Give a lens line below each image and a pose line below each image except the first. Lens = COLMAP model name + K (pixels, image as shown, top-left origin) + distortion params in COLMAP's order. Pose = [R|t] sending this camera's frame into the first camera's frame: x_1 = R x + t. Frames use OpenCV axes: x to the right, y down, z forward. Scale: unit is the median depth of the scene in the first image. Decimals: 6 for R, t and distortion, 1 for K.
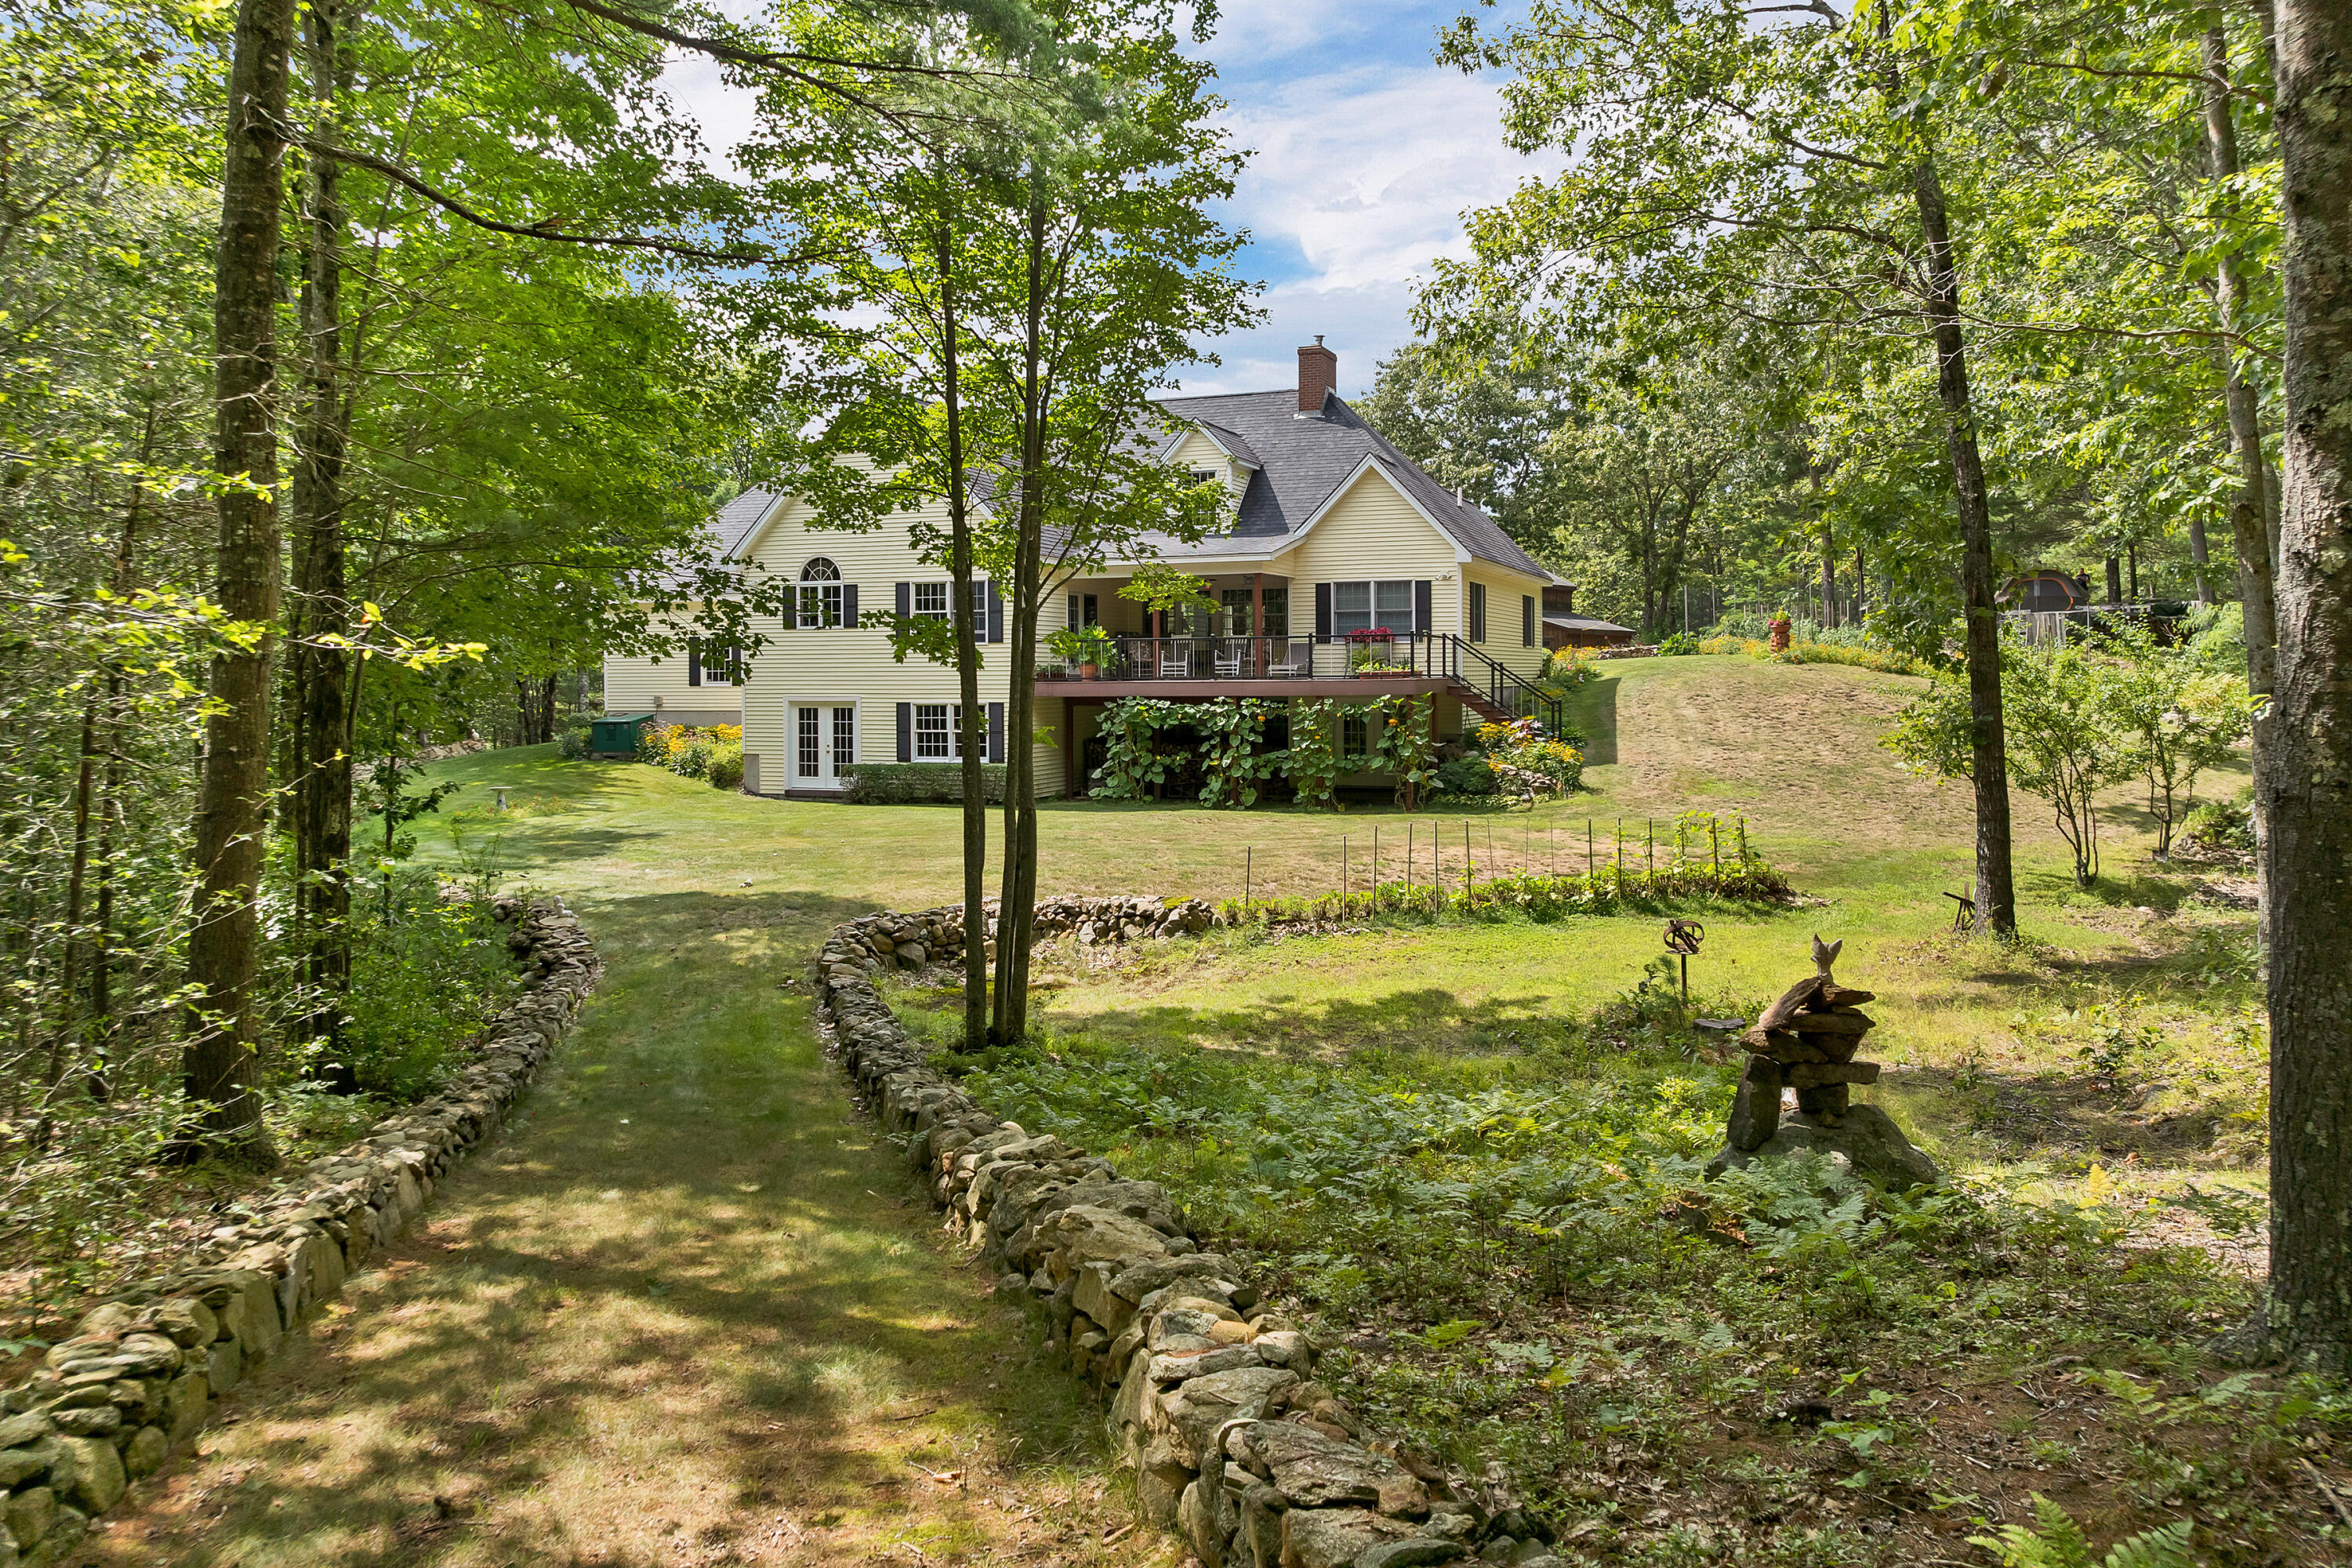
lens RADIAL K [[1691.9, 0, 1181.1], [0, 1691.9, 716.0], [0, 0, 1]] dist [-0.047466, 0.021185]
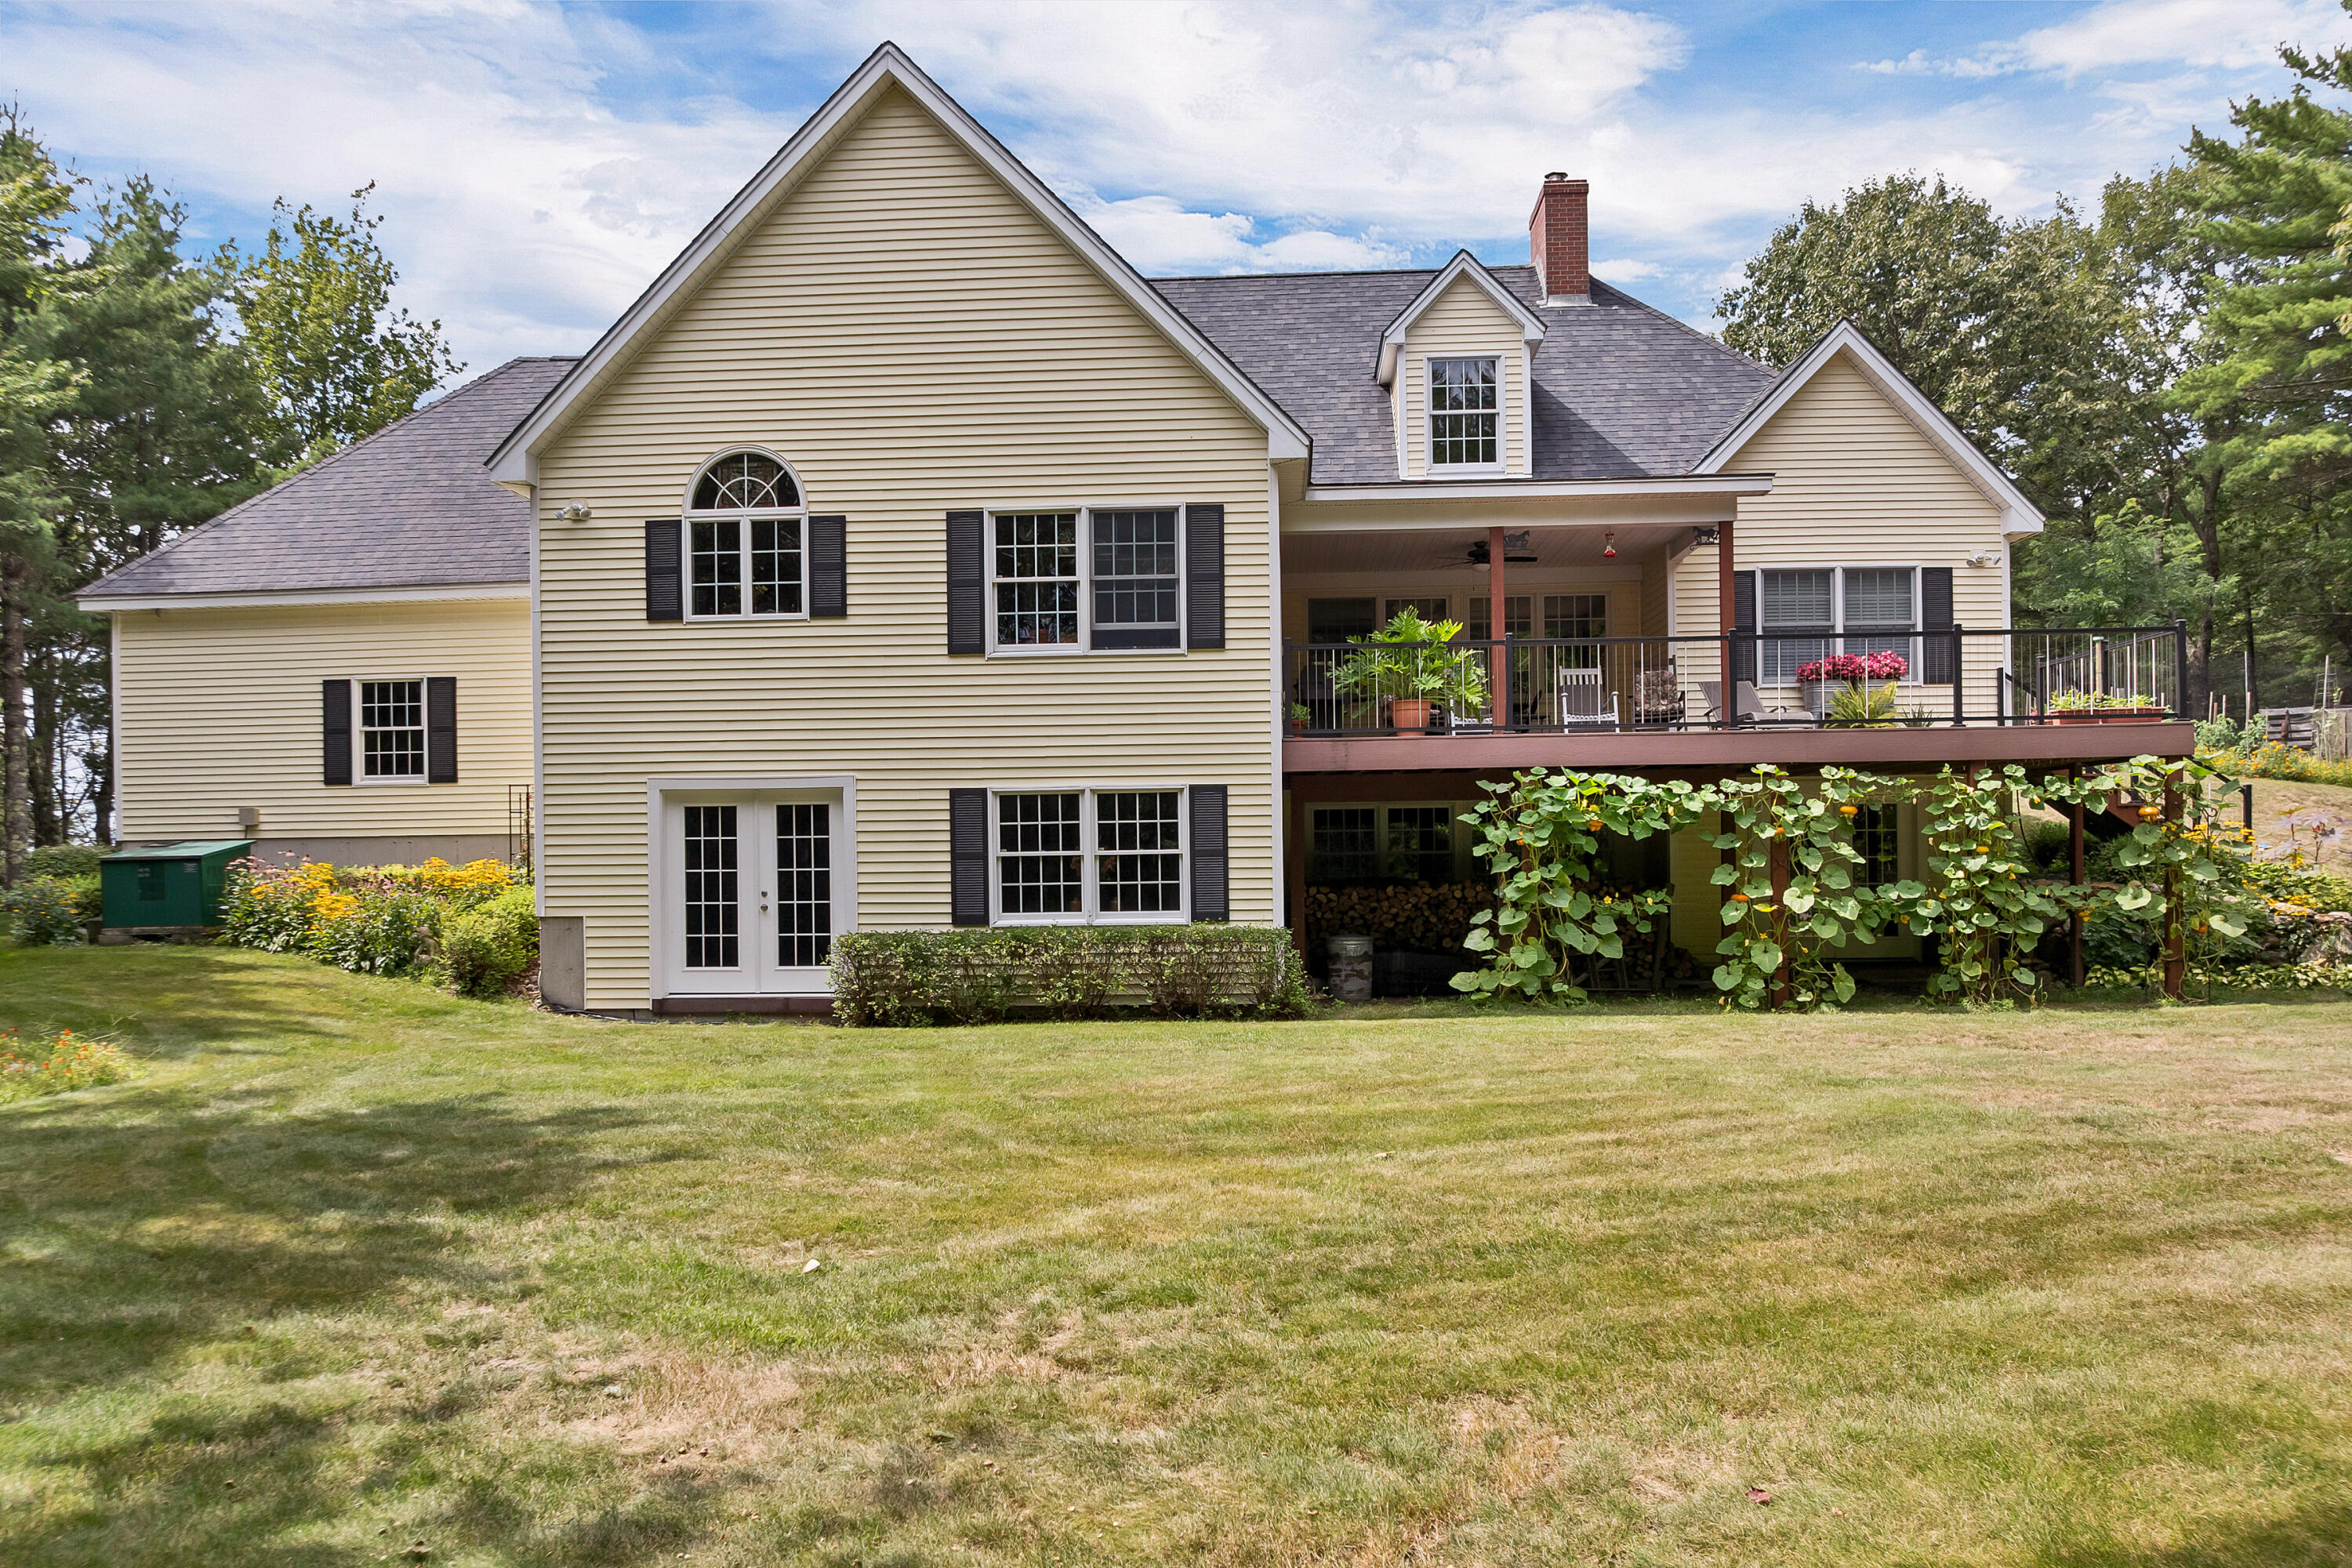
lens RADIAL K [[1691.9, 0, 1179.9], [0, 1691.9, 889.9], [0, 0, 1]] dist [-0.047466, 0.021185]
pose [[0.953256, -0.010728, 0.301974, -0.239480], [0.013829, 0.999871, -0.008134, 0.021828], [-0.301848, 0.011930, 0.953281, 0.562763]]
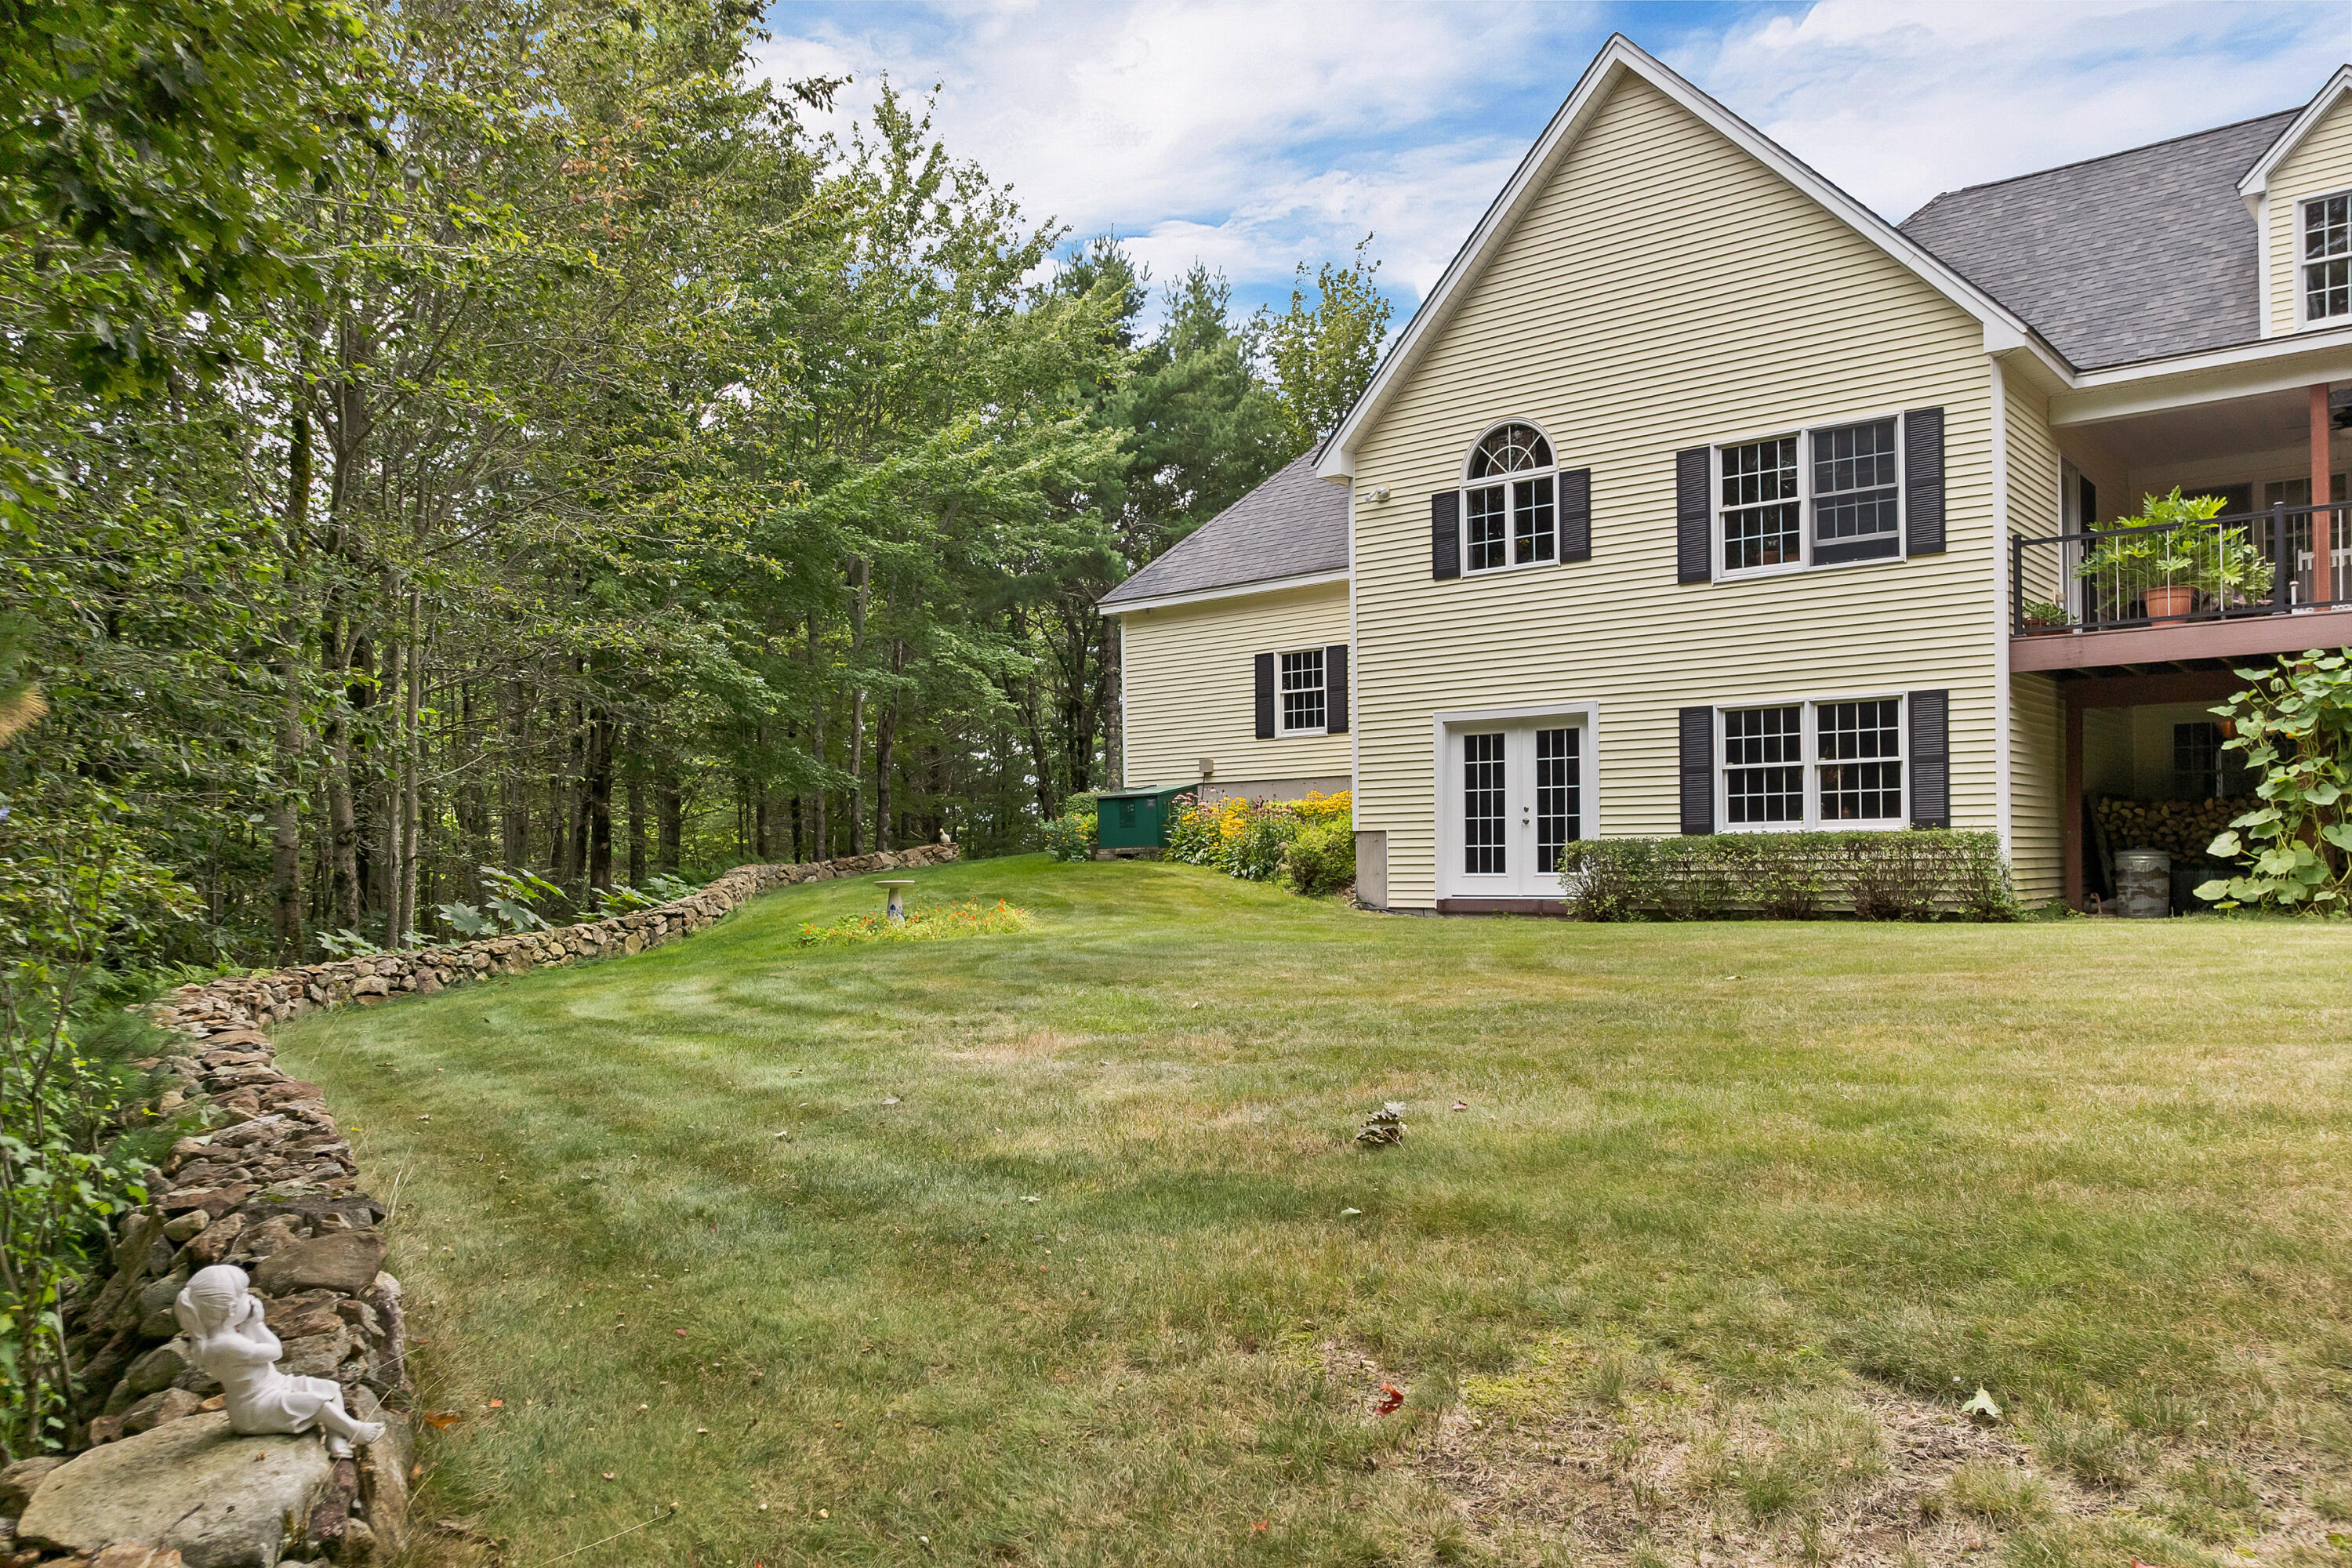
lens RADIAL K [[1691.9, 0, 1179.0], [0, 1691.9, 890.3], [0, 0, 1]] dist [-0.047466, 0.021185]
pose [[0.944119, -0.002598, -0.329595, -0.143722], [0.002024, 0.999996, -0.002085, 0.042457], [0.329599, 0.001301, 0.944120, 0.507289]]
